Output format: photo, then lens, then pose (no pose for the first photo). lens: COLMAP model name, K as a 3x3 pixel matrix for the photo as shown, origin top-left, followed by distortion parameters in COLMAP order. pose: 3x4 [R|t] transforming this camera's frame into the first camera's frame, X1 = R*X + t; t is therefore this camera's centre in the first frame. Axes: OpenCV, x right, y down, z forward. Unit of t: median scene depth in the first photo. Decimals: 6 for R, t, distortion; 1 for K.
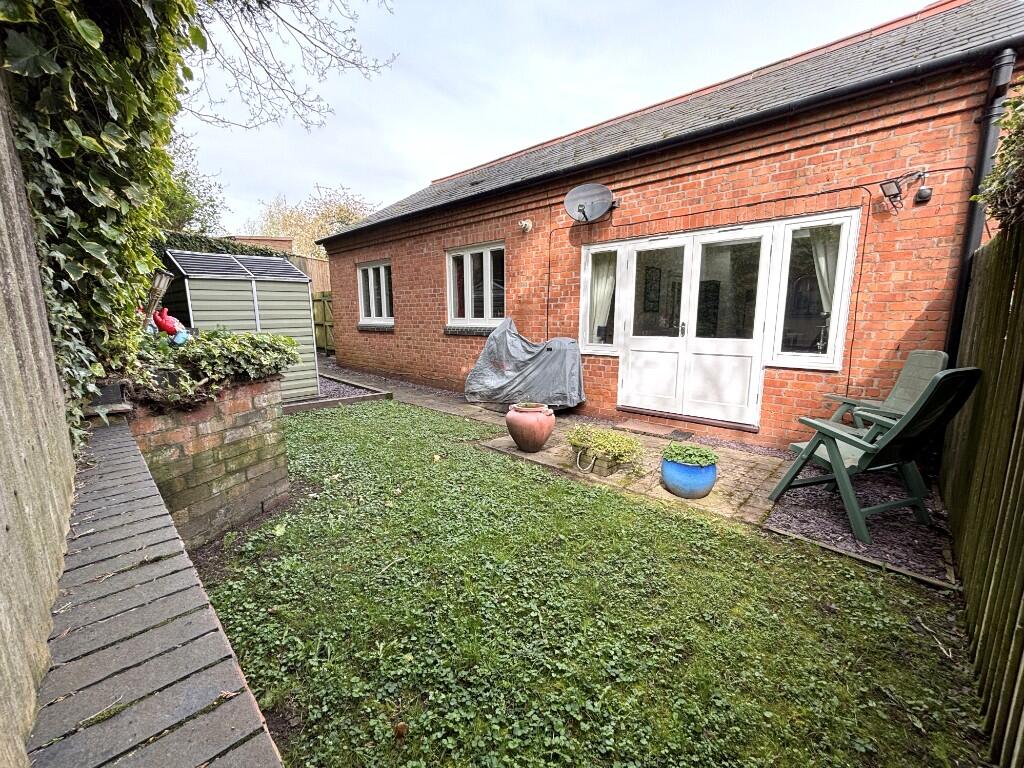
lens RADIAL K [[425.3, 0, 512.0], [0, 425.3, 384.0], [0, 0, 1]] dist [-0.002857, -0.000286]
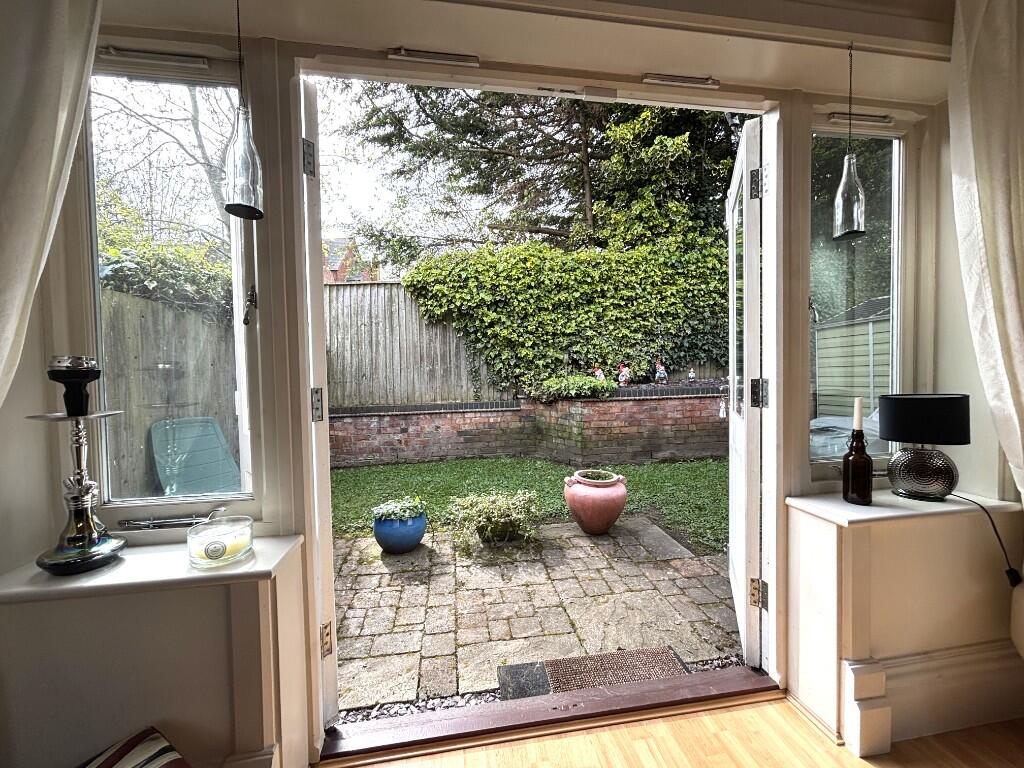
lens RADIAL K [[408.0, 0, 511.3], [0, 408.0, 386.1], [0, 0, 1]] dist [0.000259, -0.000099]
pose [[-0.623124, 0.049445, -0.780559, 0.959861], [-0.098419, 0.985110, 0.140971, -0.276582], [0.775906, 0.164664, -0.608979, 1.686613]]
